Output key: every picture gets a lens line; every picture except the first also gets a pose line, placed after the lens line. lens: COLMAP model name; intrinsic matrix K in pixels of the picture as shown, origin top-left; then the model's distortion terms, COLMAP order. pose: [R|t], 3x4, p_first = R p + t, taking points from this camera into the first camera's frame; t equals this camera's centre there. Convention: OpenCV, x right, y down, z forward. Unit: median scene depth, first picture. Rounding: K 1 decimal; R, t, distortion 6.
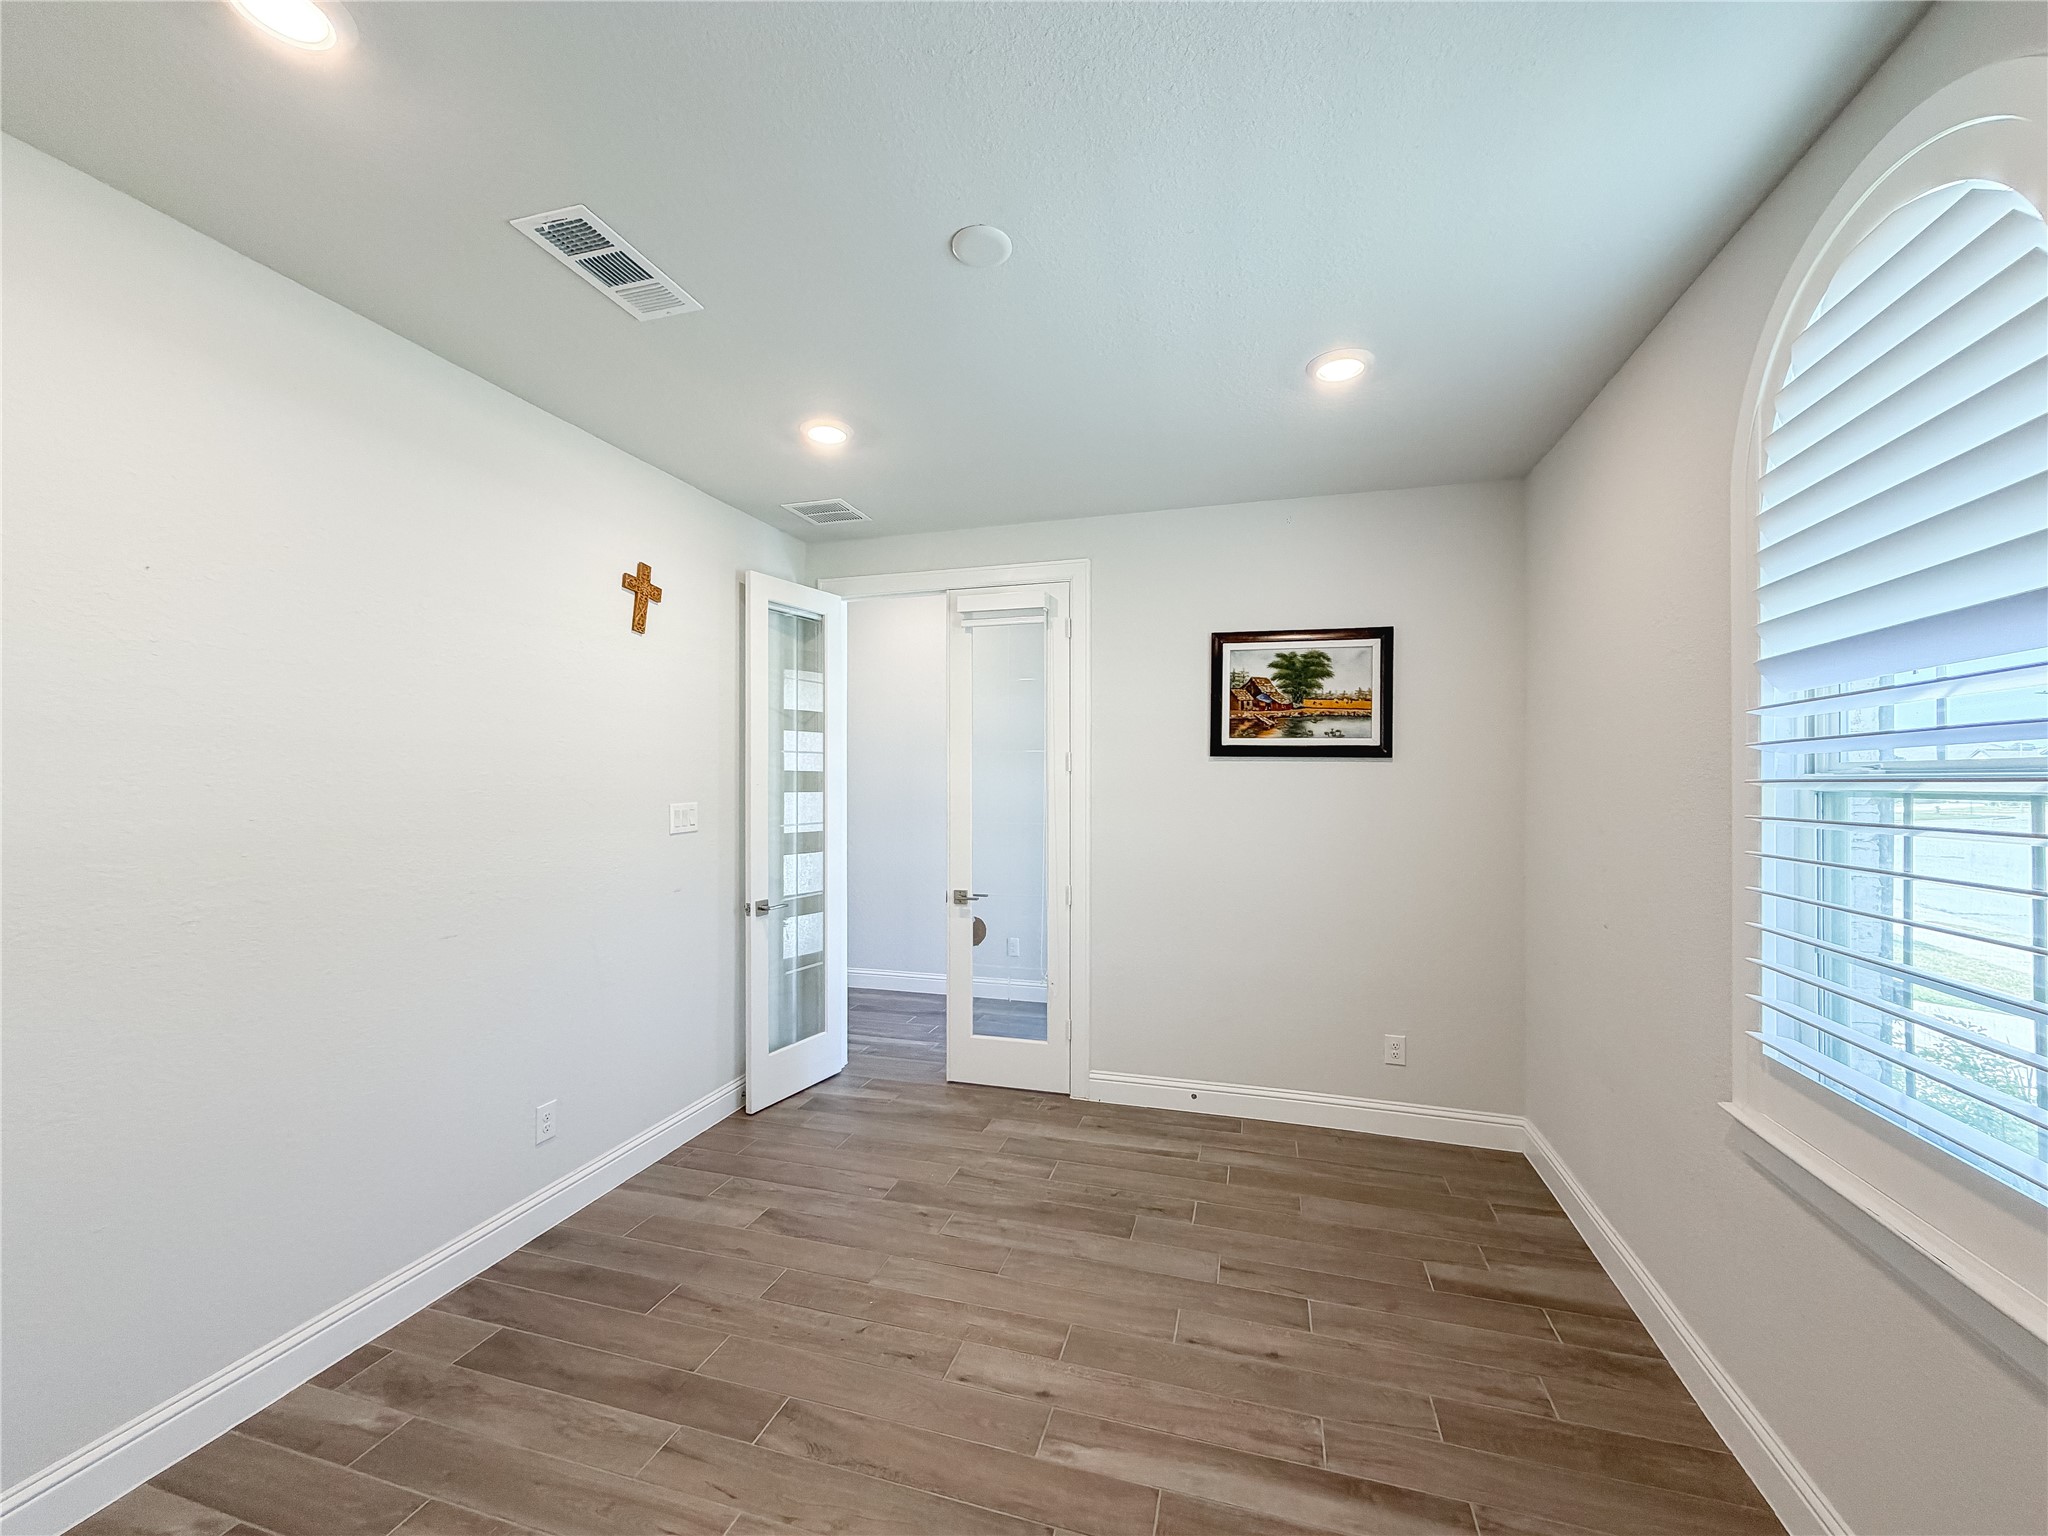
lens RADIAL K [[813.1, 0, 1029.7], [0, 813.1, 769.4], [0, 0, 1]] dist [0.000193, 0.000175]
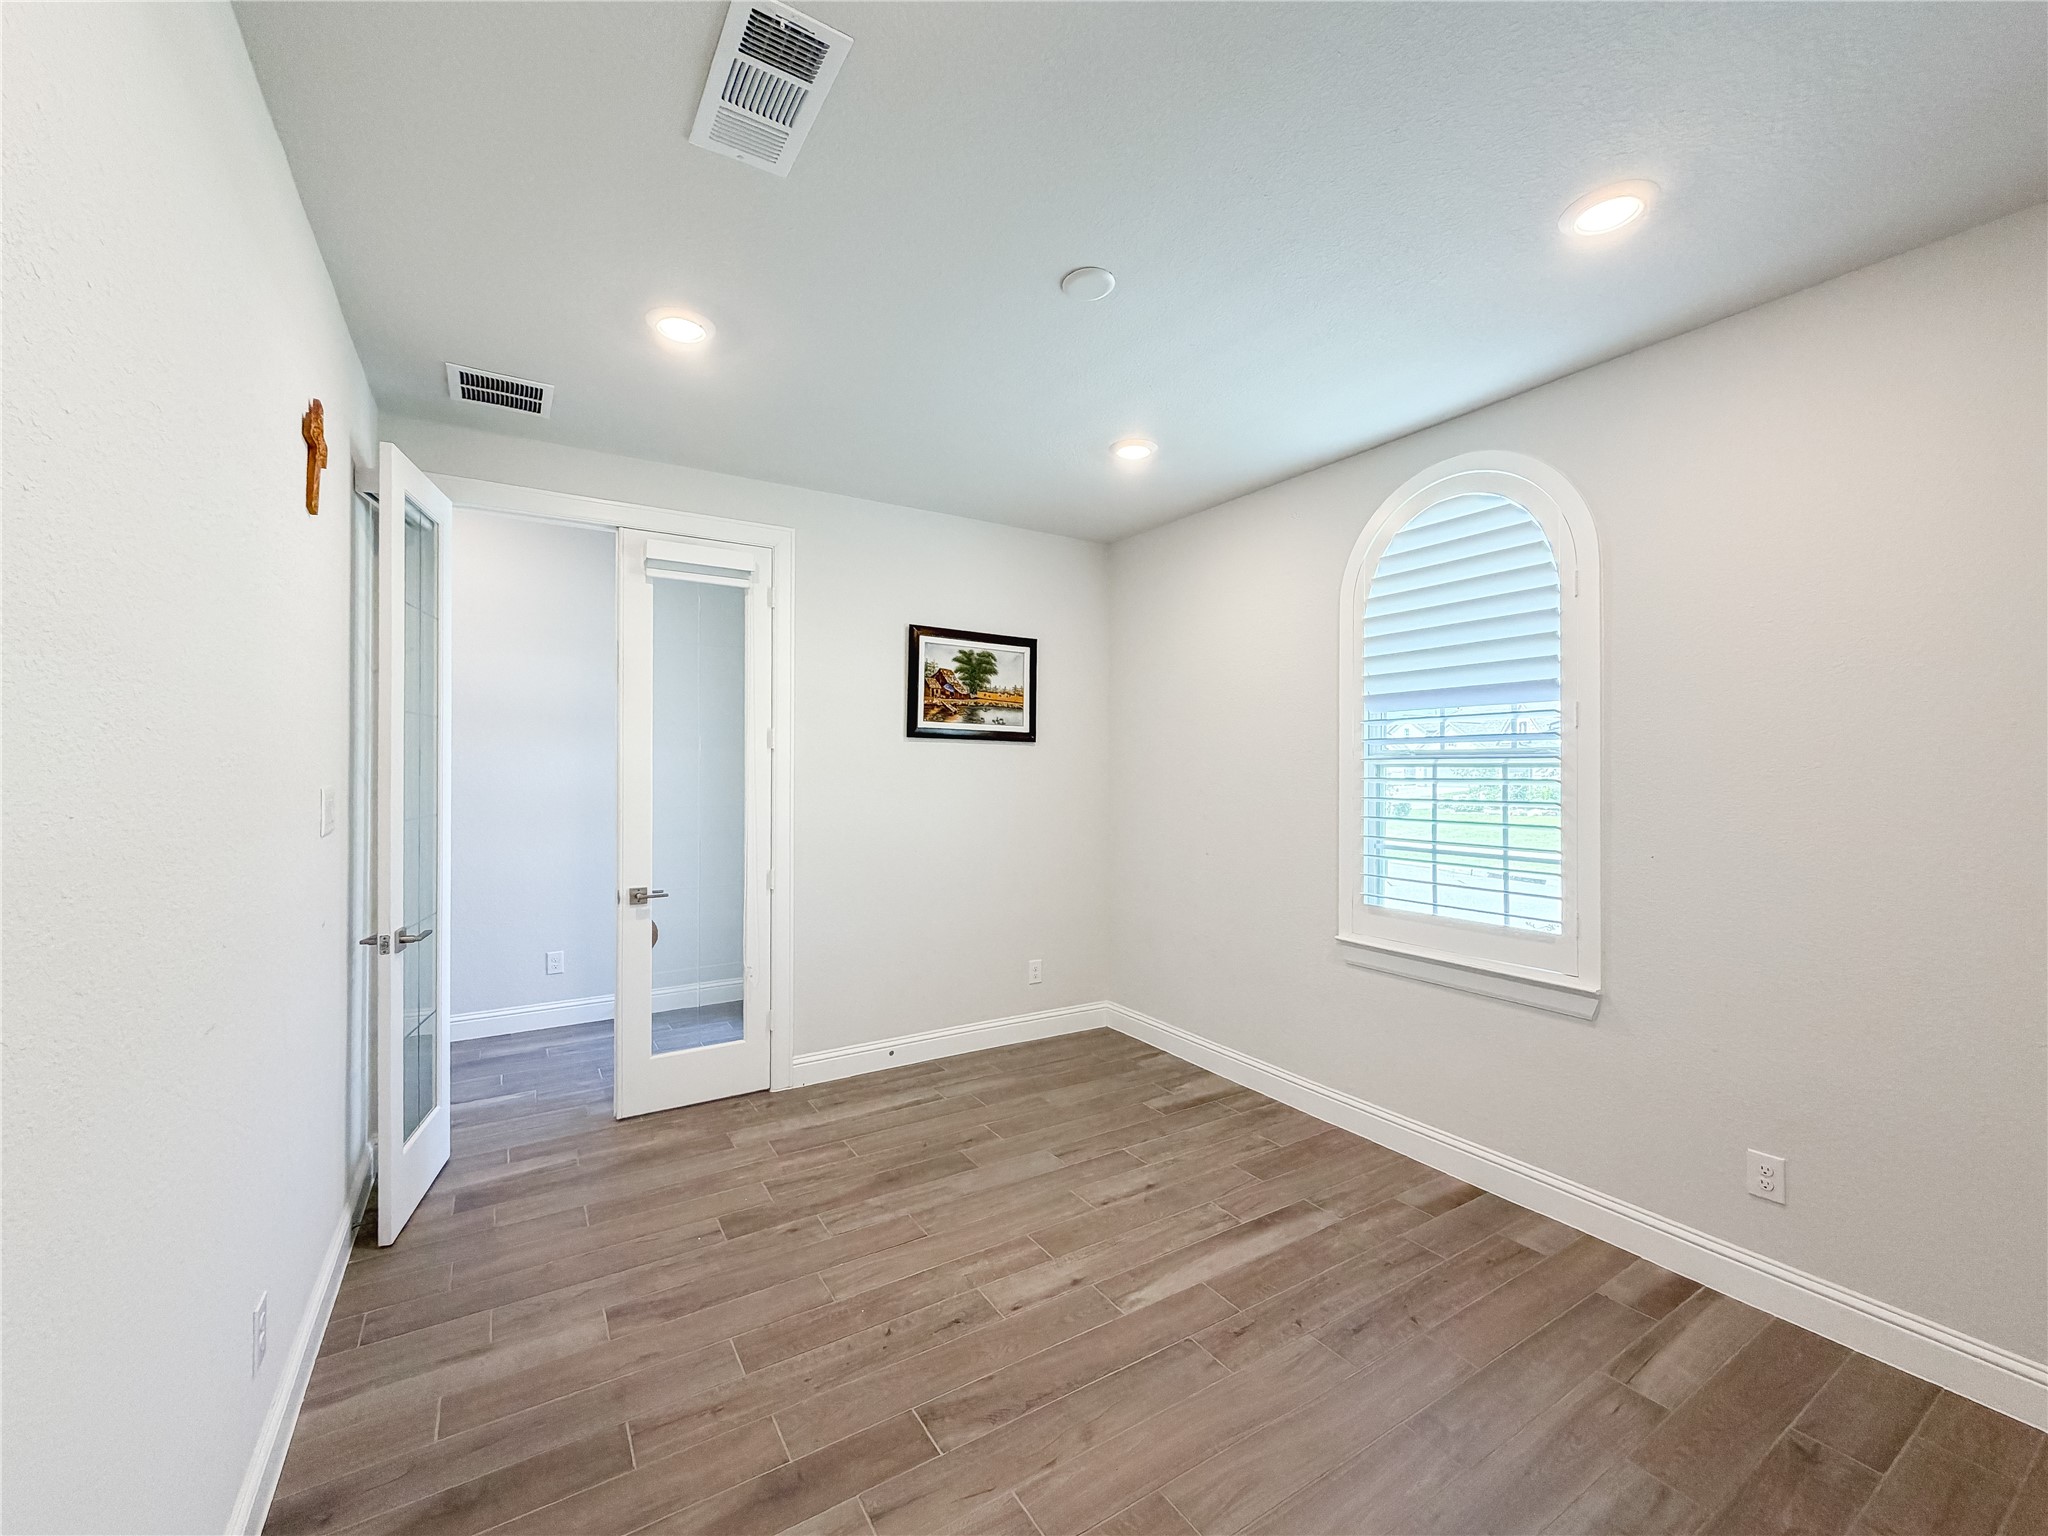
lens RADIAL K [[813.1, 0, 1029.7], [0, 813.1, 769.4], [0, 0, 1]] dist [0.000193, 0.000175]
pose [[0.670388, -0.000639, 0.742011, -0.529556], [-0.012489, 0.999848, 0.012145, 0.012672], [-0.741906, -0.017409, 0.670278, 0.167162]]
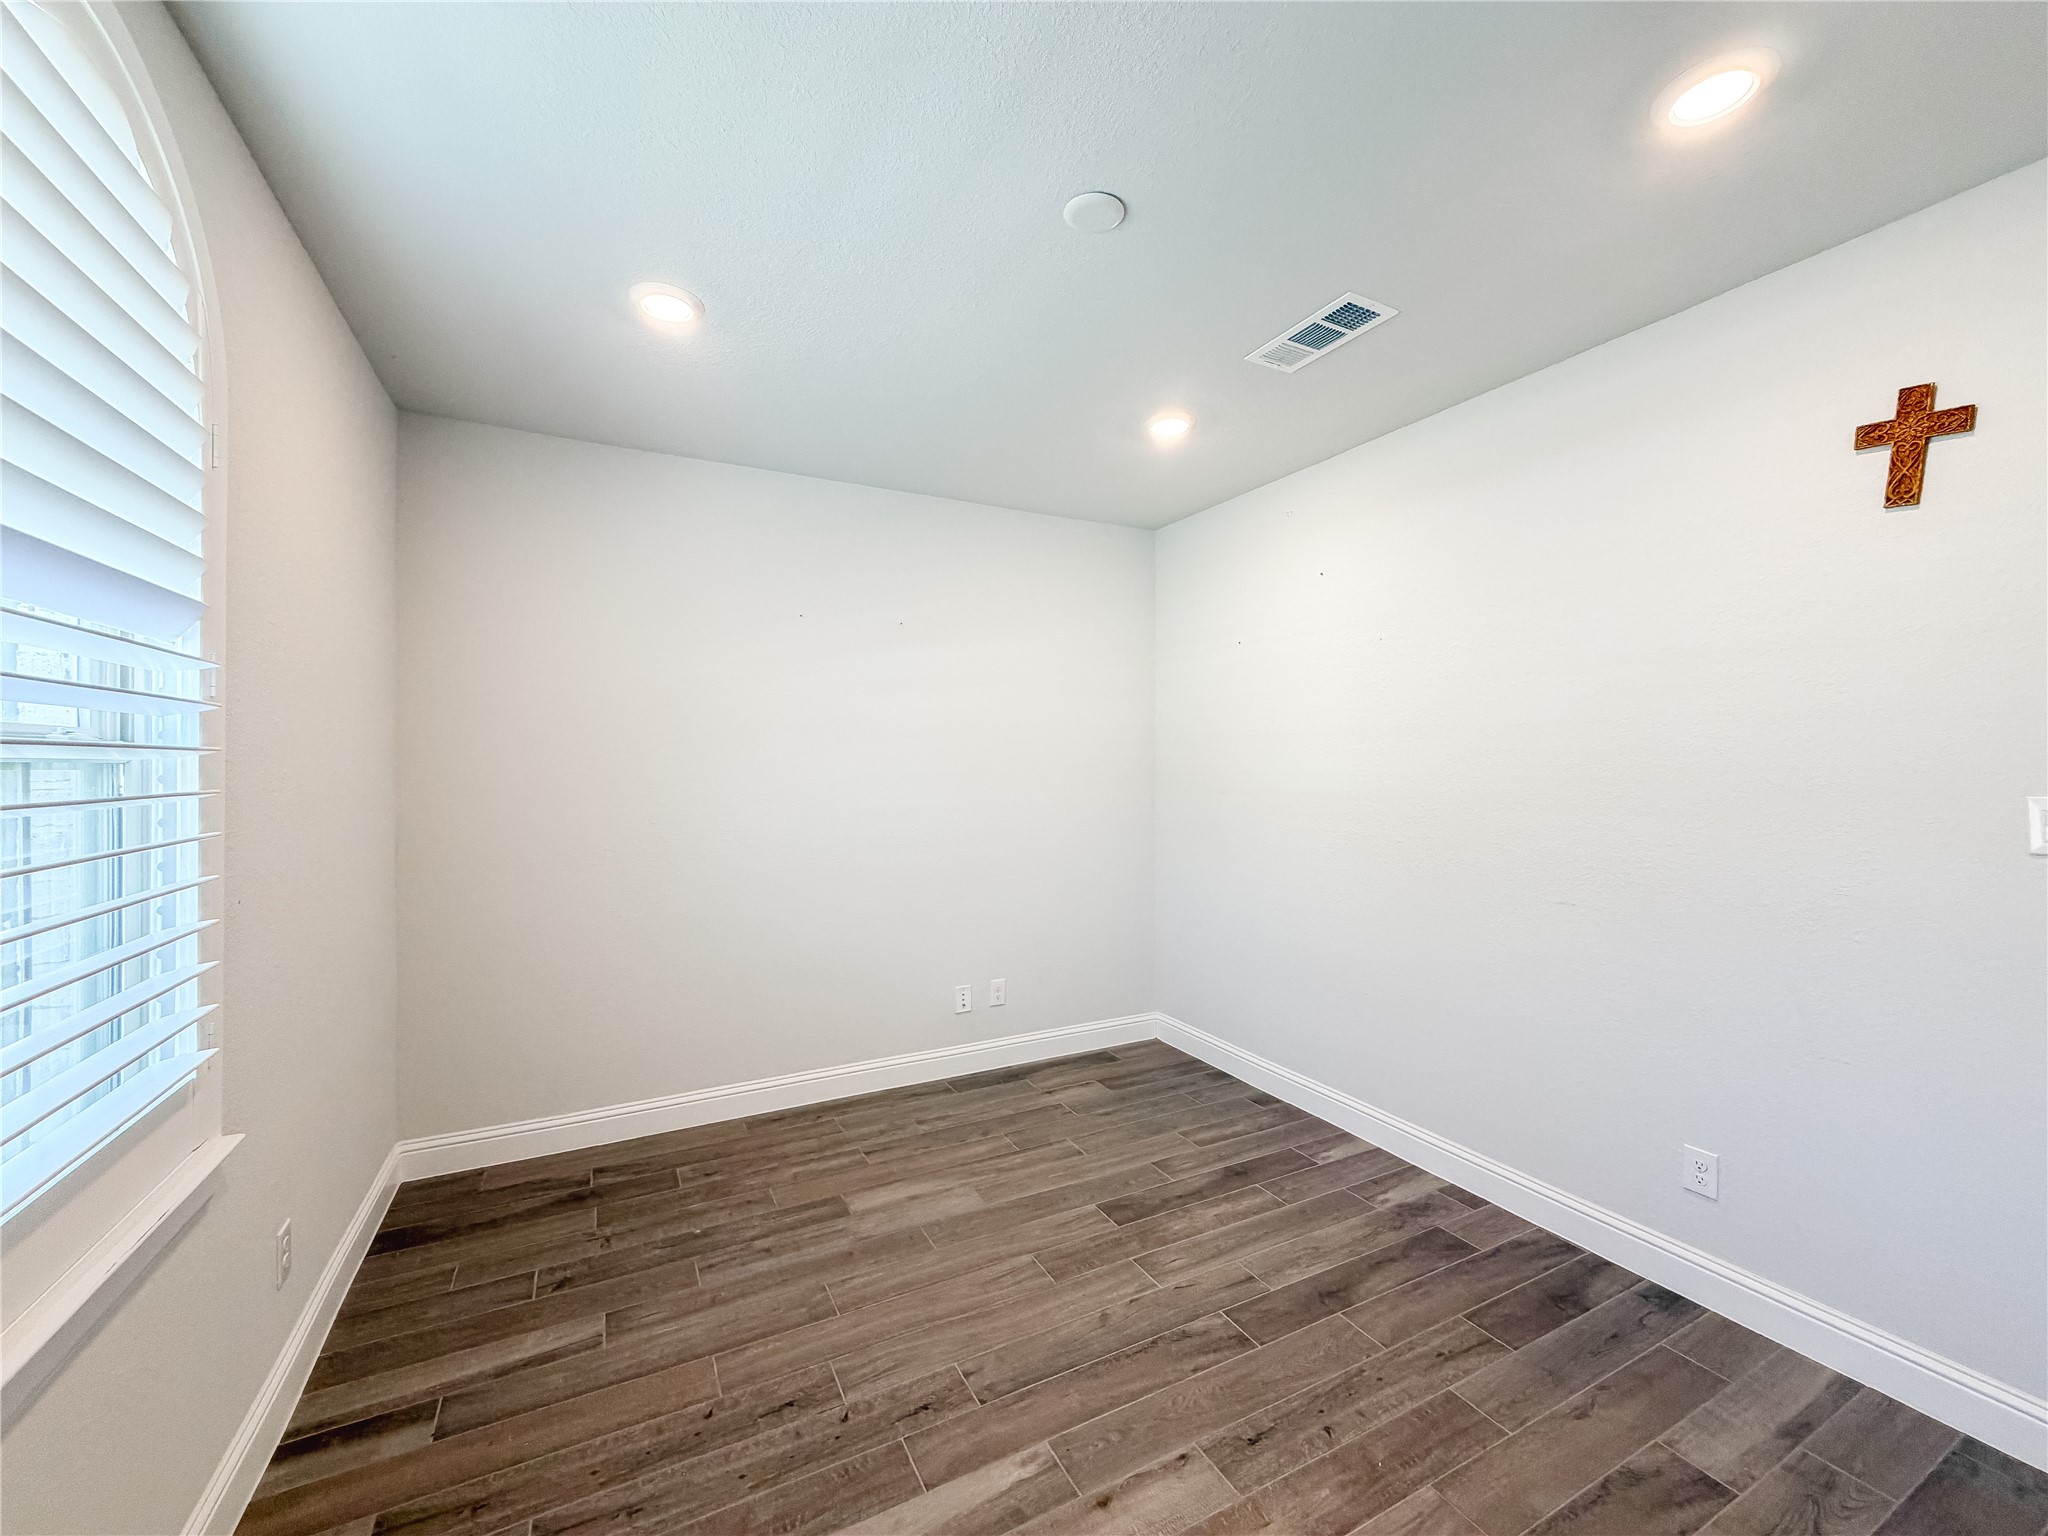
lens RADIAL K [[829.2, 0, 1024.0], [0, 829.2, 768.0], [0, 0, 1]] dist [0.001356, 0.000240]
pose [[-0.731098, 0.001448, -0.682271, 0.382836], [0.010075, 0.999912, -0.008674, 0.021349], [0.682198, -0.013216, -0.731048, 0.930041]]
